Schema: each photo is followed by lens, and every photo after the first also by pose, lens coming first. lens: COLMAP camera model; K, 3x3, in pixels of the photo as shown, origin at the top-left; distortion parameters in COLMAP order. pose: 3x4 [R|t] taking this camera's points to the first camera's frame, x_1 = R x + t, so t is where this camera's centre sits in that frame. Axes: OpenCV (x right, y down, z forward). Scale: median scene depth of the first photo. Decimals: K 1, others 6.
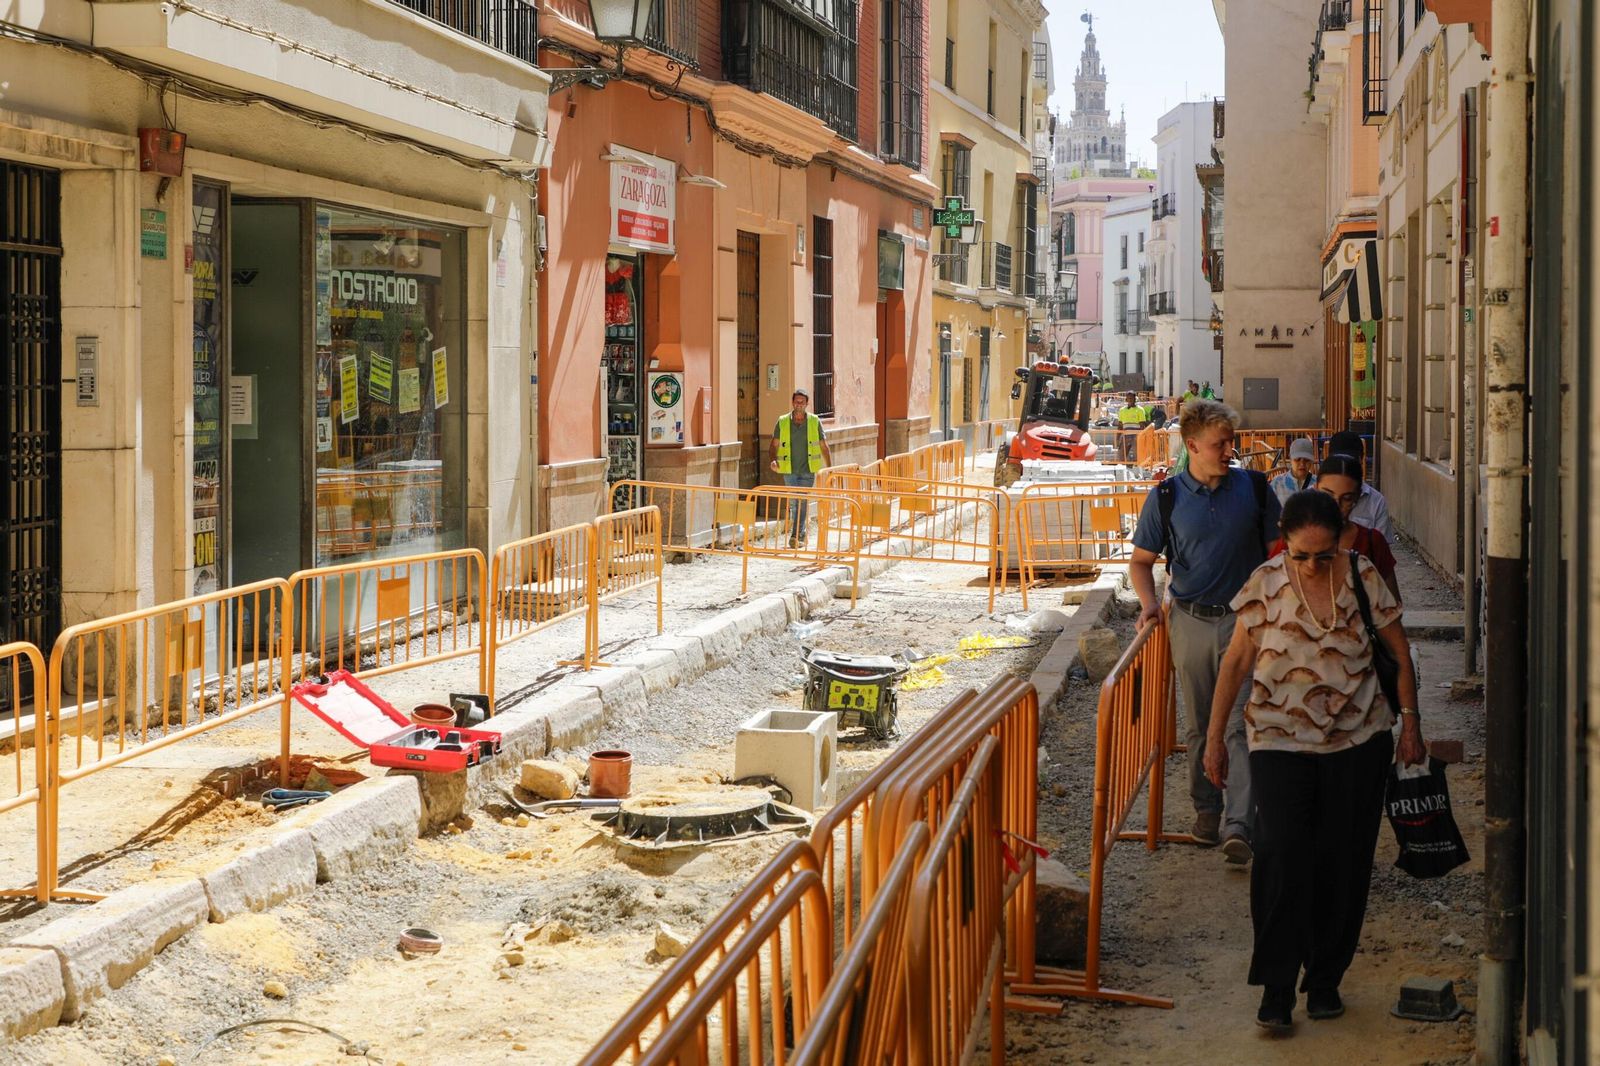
lens RADIAL K [[2400.4, 0, 879.7], [0, 2400.4, 391.5], [0, 0, 1]] dist [0.026703, -0.013543]
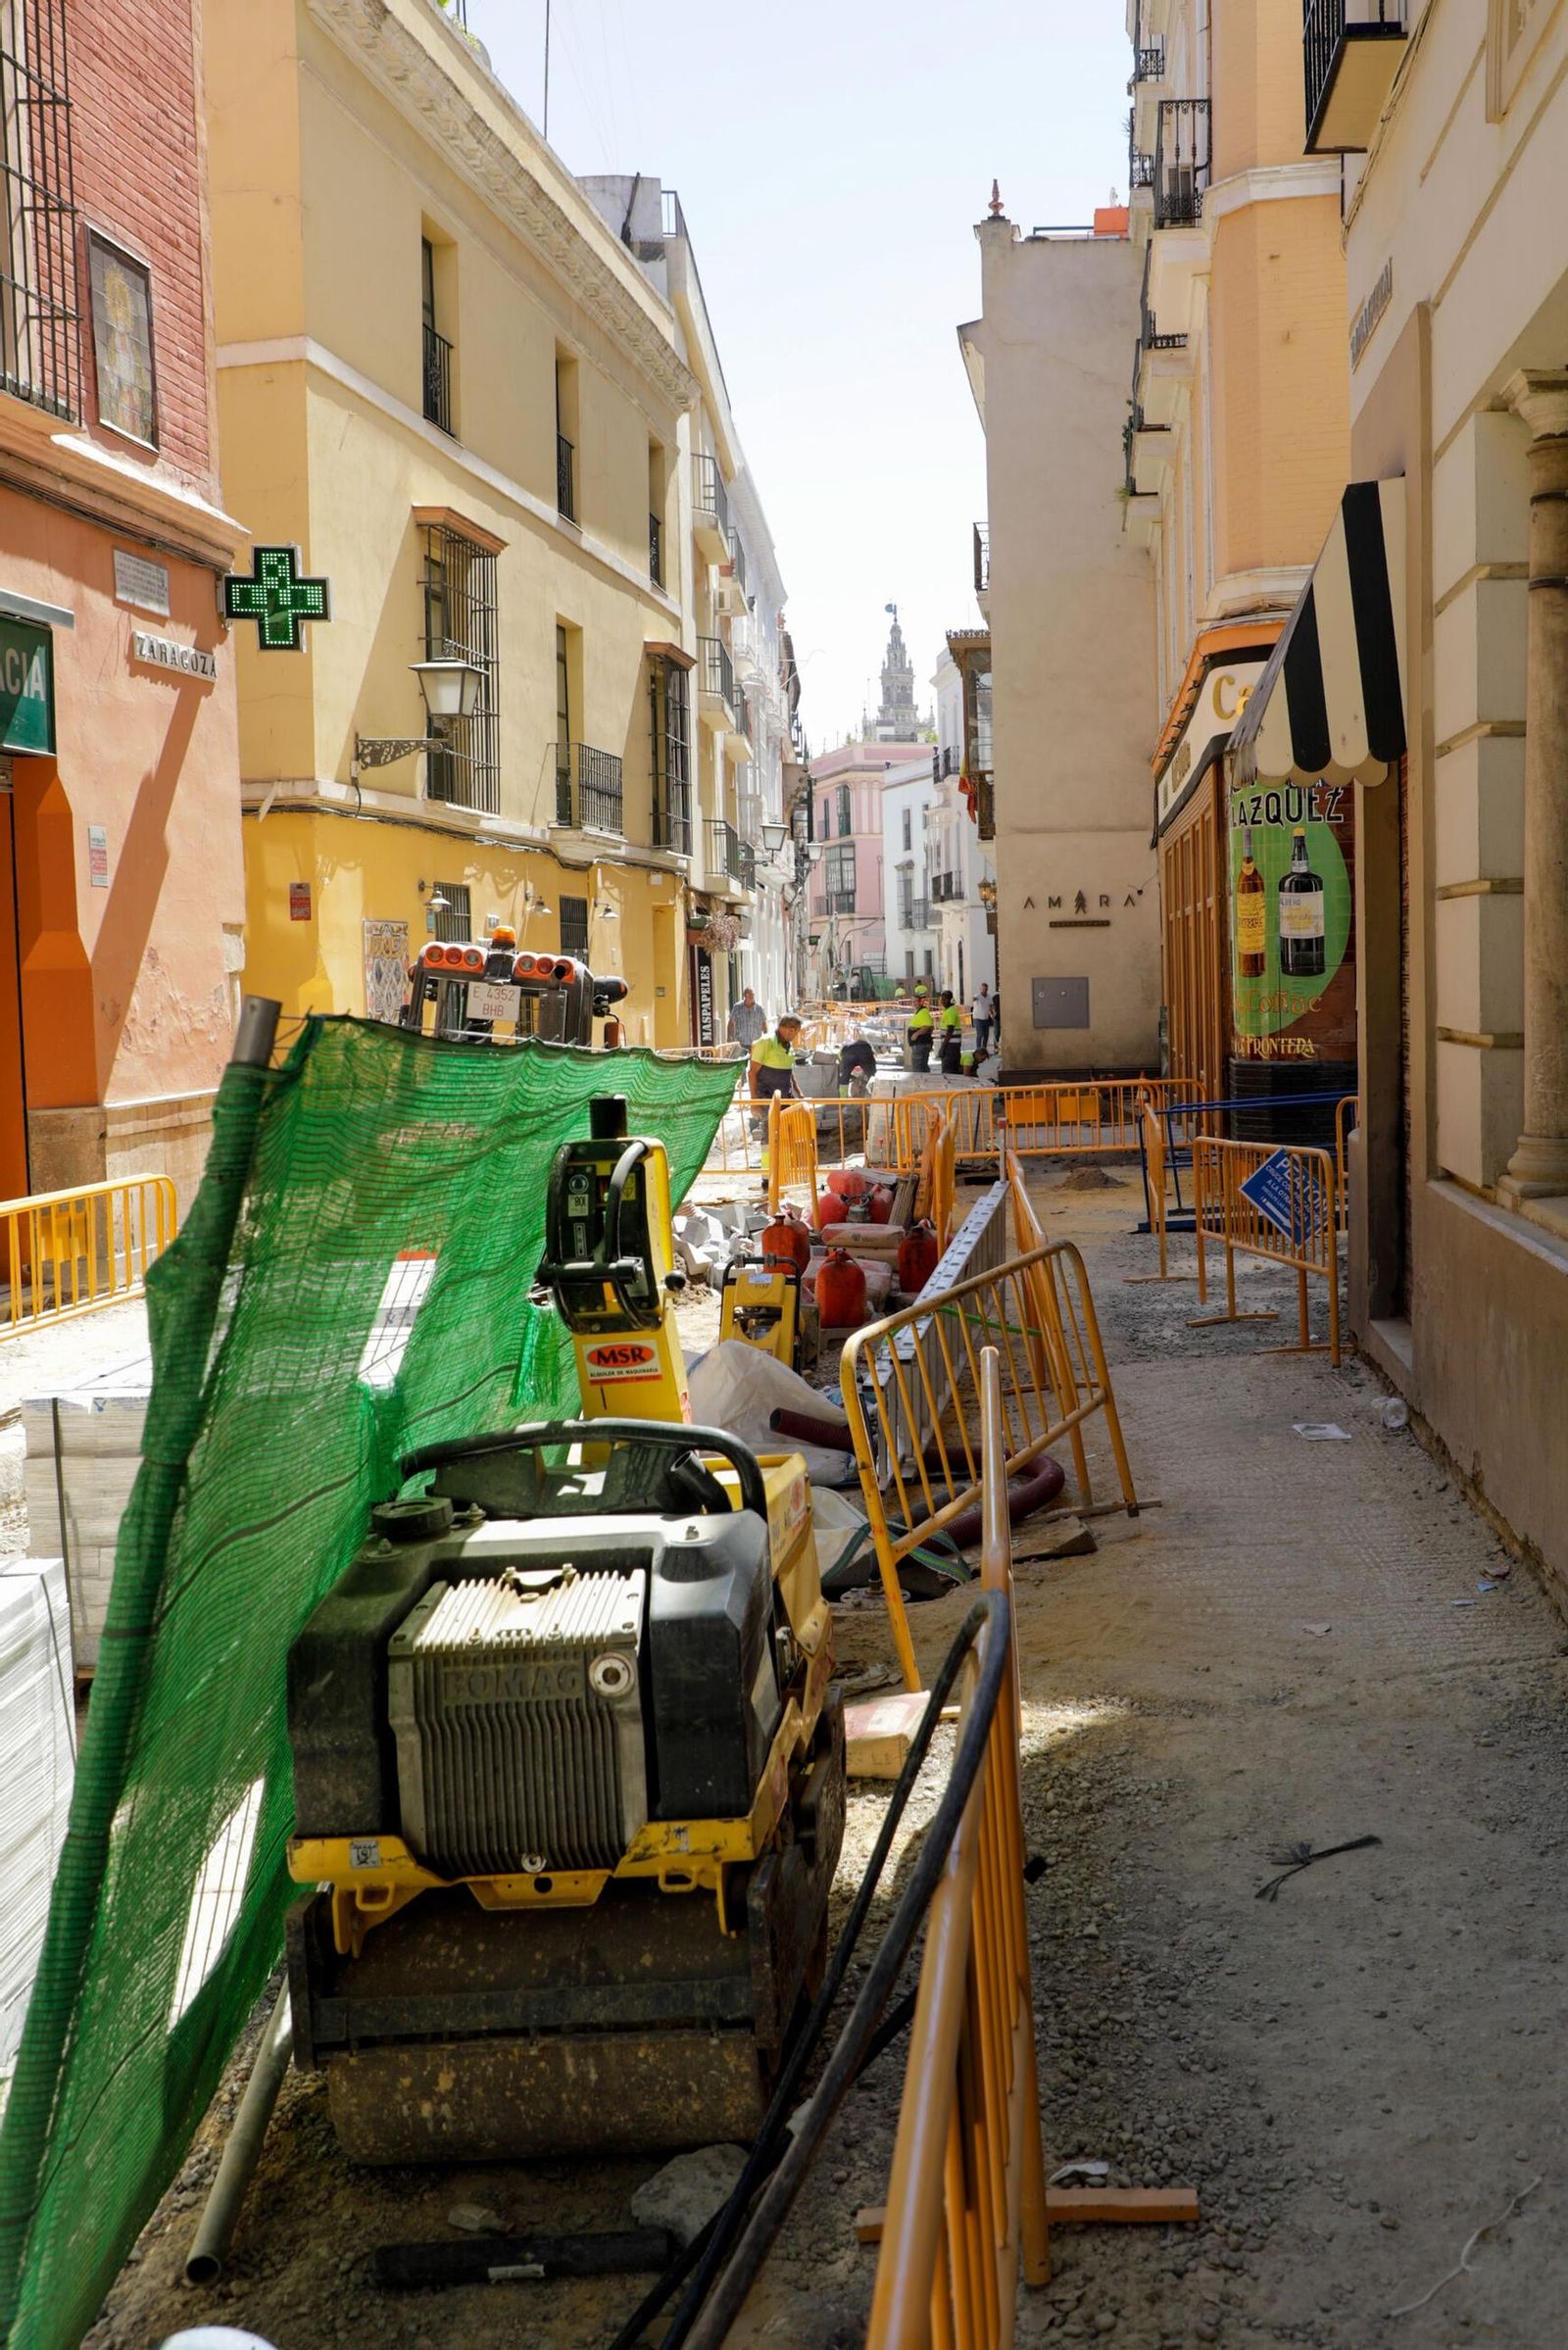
lens RADIAL K [[2481.5, 0, 1034.4], [0, 2481.5, 1109.7], [0, 0, 1]] dist [0.013762, 0.010908]
pose [[0.990012, -0.032047, 0.137292, 0.063885], [0.025827, 0.998568, 0.046843, -0.001519], [-0.138597, -0.042830, 0.989422, 0.370404]]
